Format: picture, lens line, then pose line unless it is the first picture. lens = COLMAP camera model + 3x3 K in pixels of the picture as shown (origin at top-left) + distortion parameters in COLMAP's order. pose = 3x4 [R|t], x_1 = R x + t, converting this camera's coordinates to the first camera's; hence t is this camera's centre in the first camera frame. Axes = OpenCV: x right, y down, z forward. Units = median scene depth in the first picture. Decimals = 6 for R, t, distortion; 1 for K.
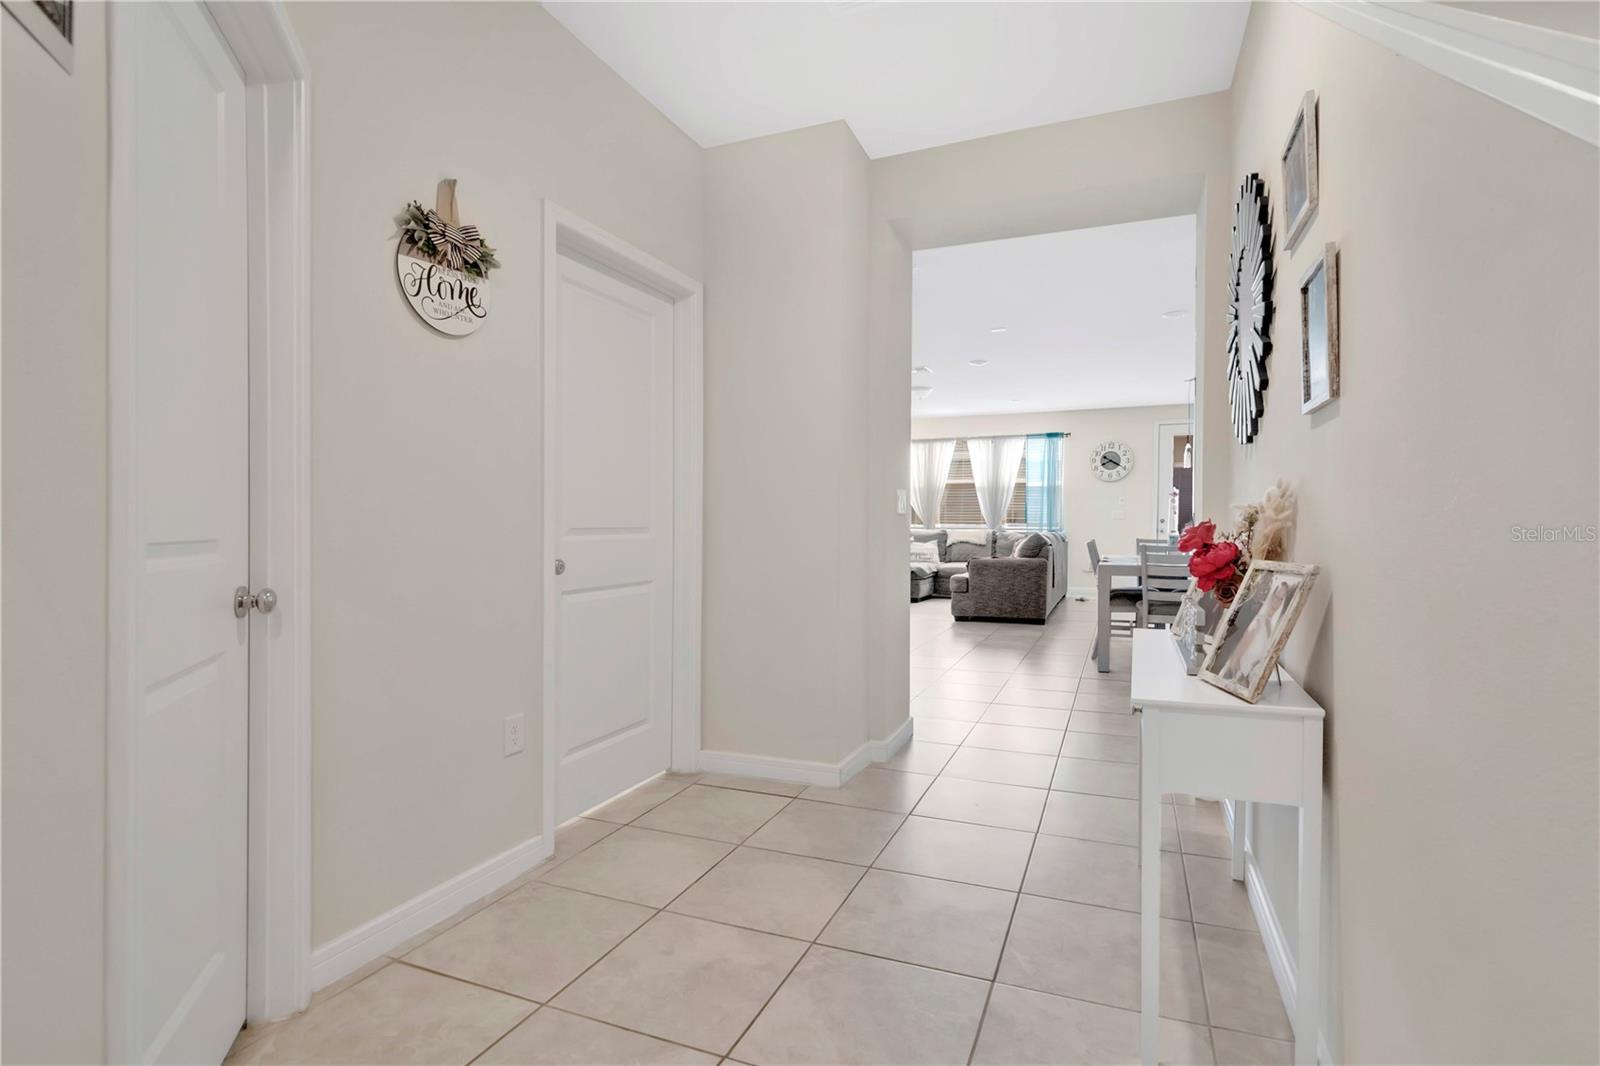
lens RADIAL K [[766.2, 0, 822.0], [0, 766.2, 526.1], [0, 0, 1]] dist [0.000328, 0.000039]
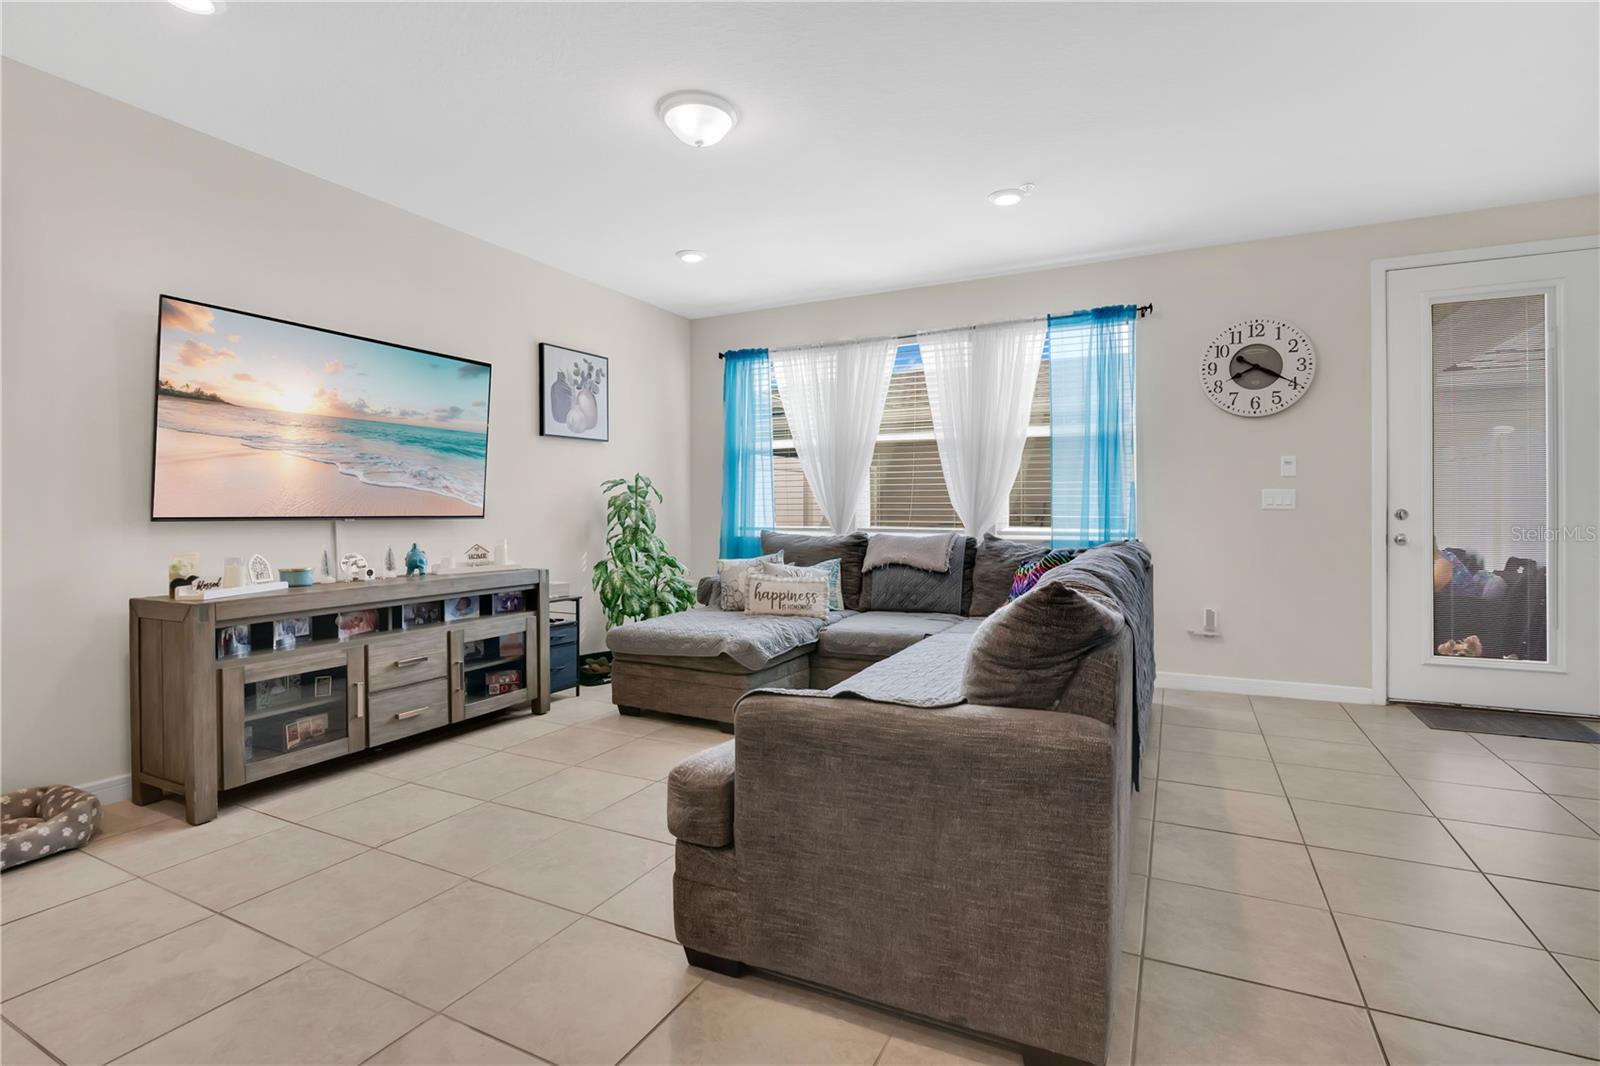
lens RADIAL K [[753.3, 0, 795.4], [0, 753.3, 509.3], [0, 0, 1]] dist [-0.025494, 0.007992]
pose [[0.995916, -0.003144, -0.090230, 0.166769], [0.002044, 0.999923, -0.012278, -0.004707], [0.090261, 0.012043, 0.995845, 0.579505]]
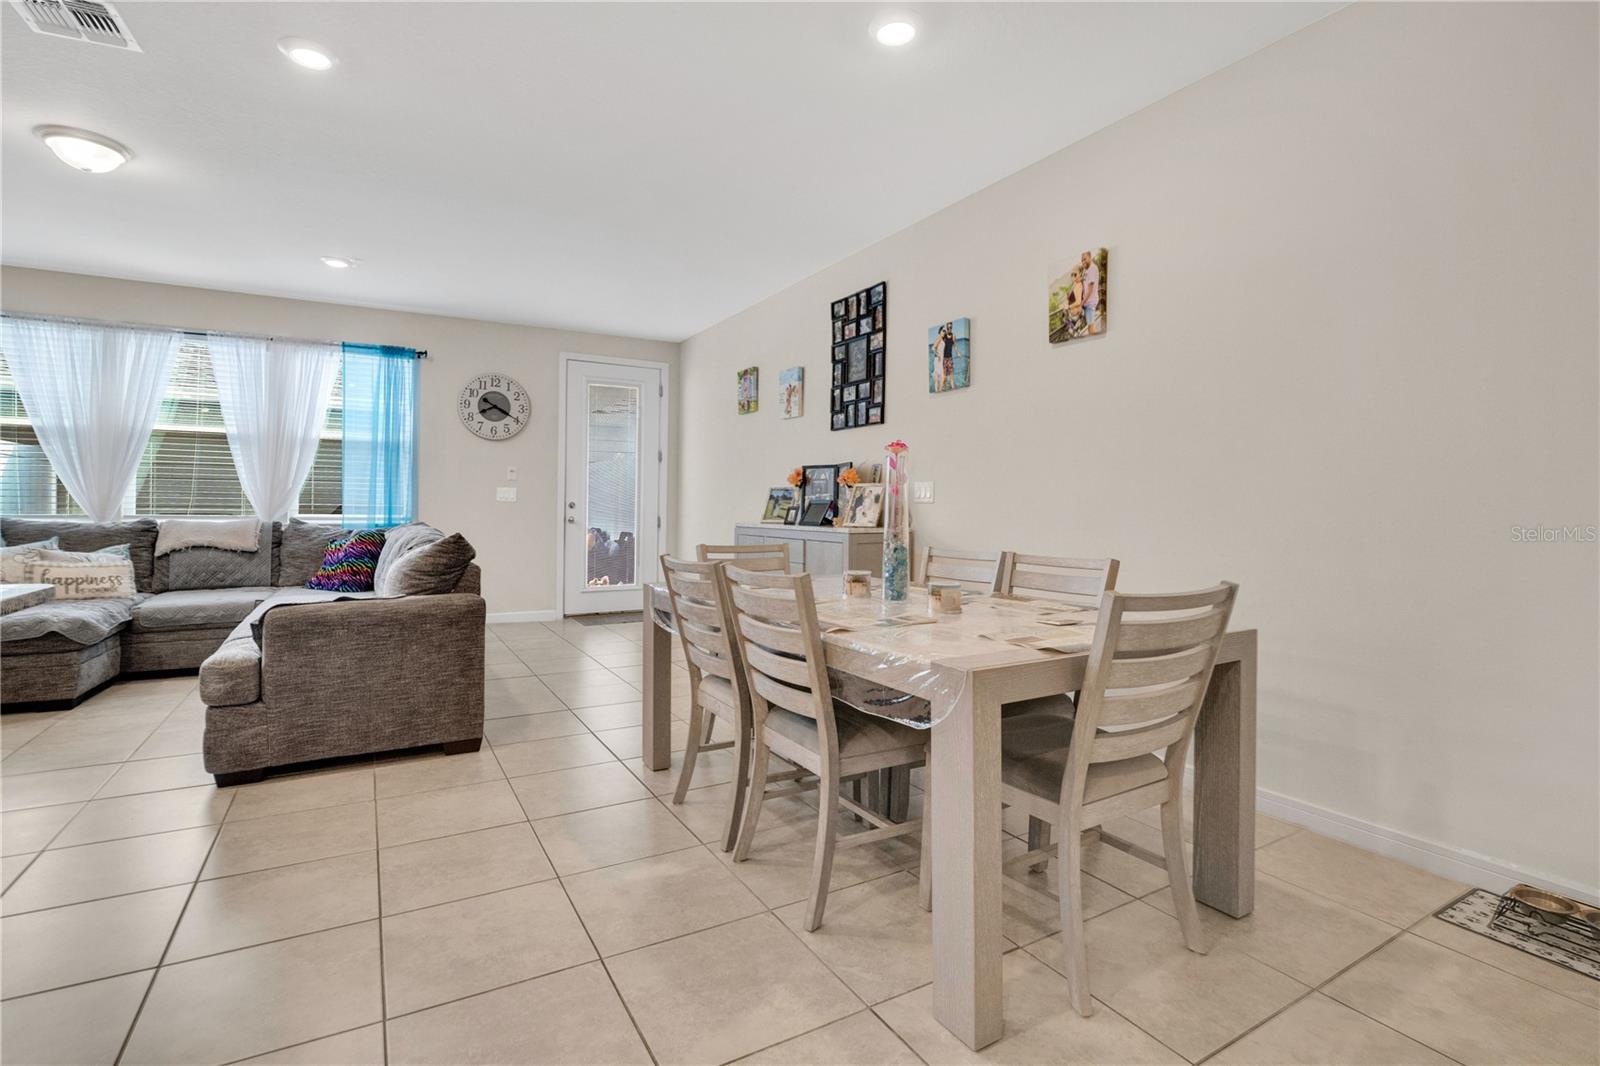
lens RADIAL K [[753.3, 0, 795.4], [0, 753.3, 509.3], [0, 0, 1]] dist [-0.025494, 0.007992]
pose [[0.623133, 0.002311, 0.782112, 0.054977], [-0.002883, 0.999996, -0.000658, -0.002784], [-0.782110, -0.001845, 0.623137, 0.432175]]
